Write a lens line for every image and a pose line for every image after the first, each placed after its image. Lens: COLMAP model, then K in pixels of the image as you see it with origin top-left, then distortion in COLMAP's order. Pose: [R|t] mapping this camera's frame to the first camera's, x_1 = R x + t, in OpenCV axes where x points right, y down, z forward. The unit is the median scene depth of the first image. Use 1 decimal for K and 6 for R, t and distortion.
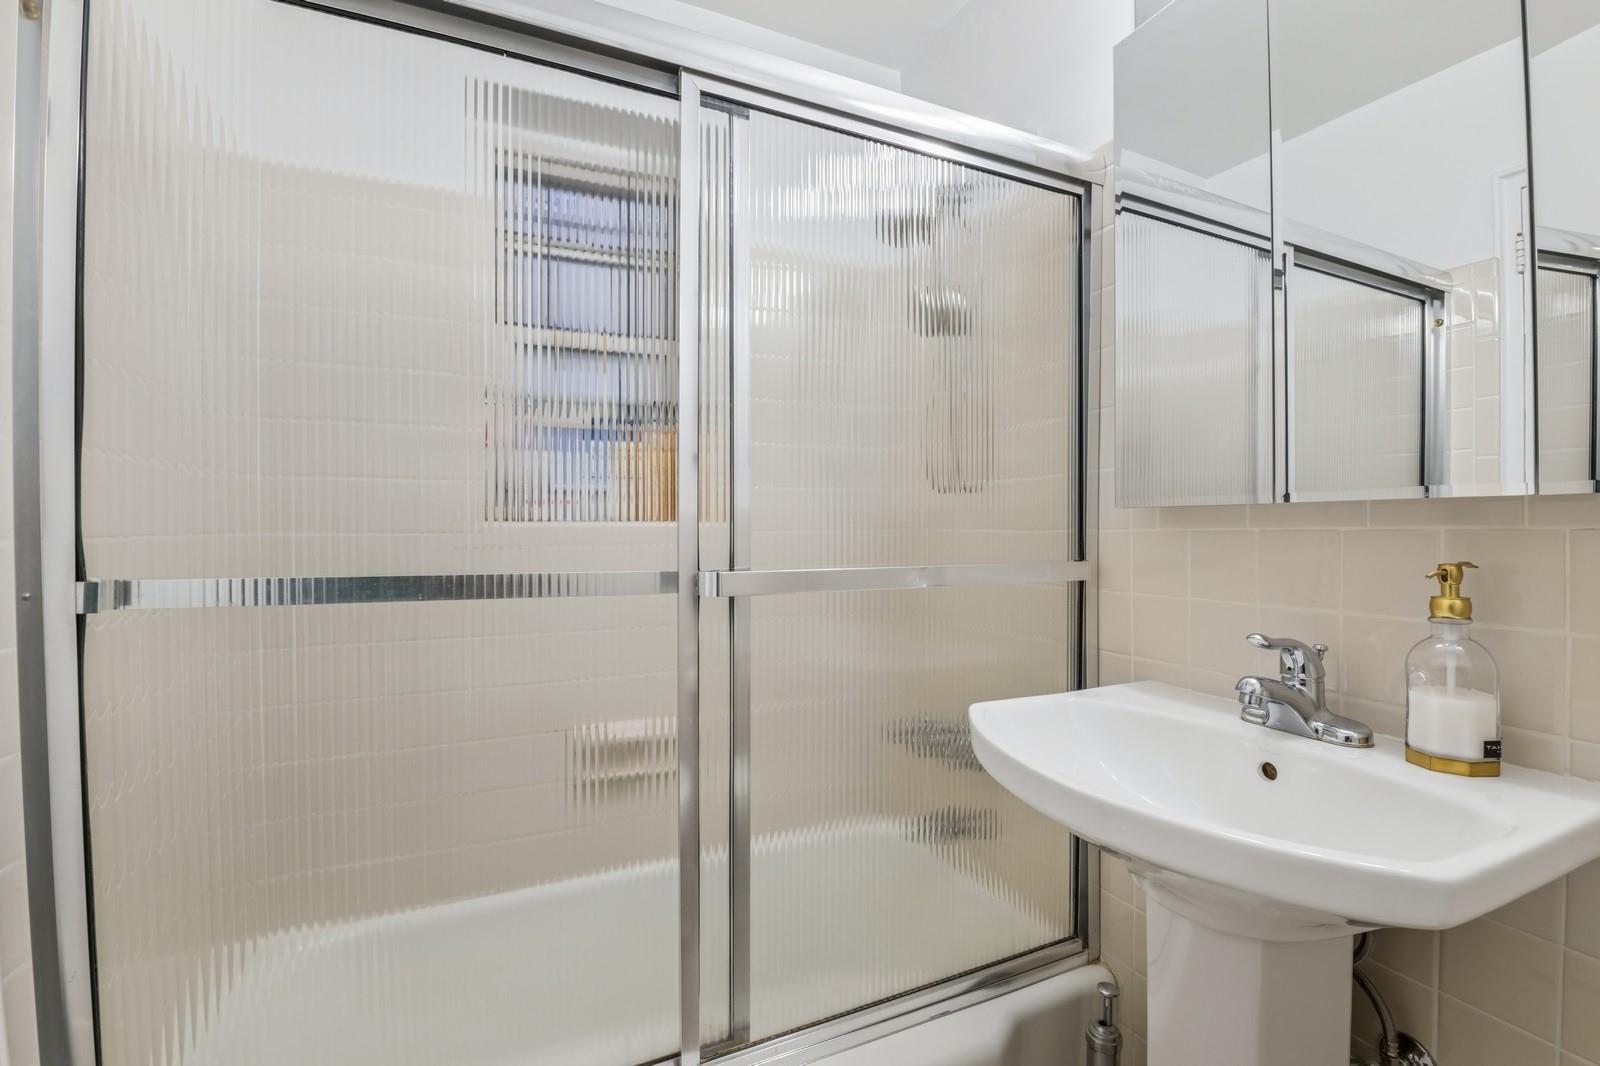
lens RADIAL K [[694.0, 0, 819.2], [0, 694.0, 523.6], [0, 0, 1]] dist [-0.000935, -0.010218]
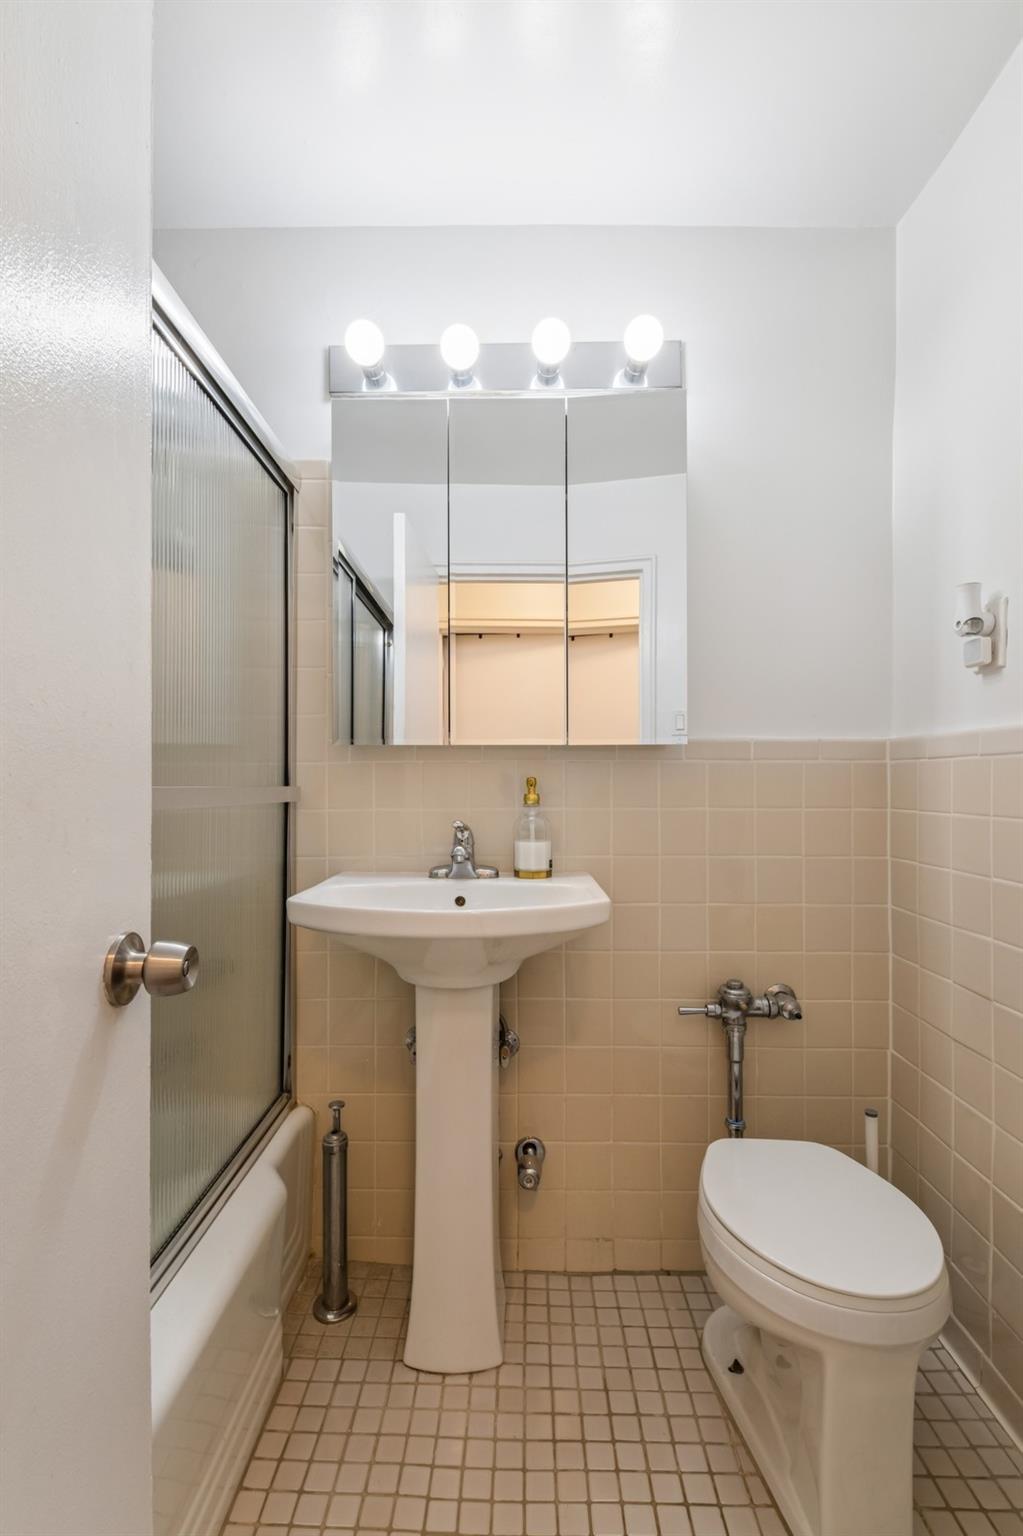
lens RADIAL K [[672.0, 0, 511.5], [0, 672.0, 768.0], [0, 0, 1]] dist [-0.000032, -0.010255]
pose [[0.401531, 0.001879, 0.915843, -0.779602], [-0.006601, 0.999978, 0.000843, 0.025007], [-0.915821, -0.006384, 0.401535, 0.221390]]
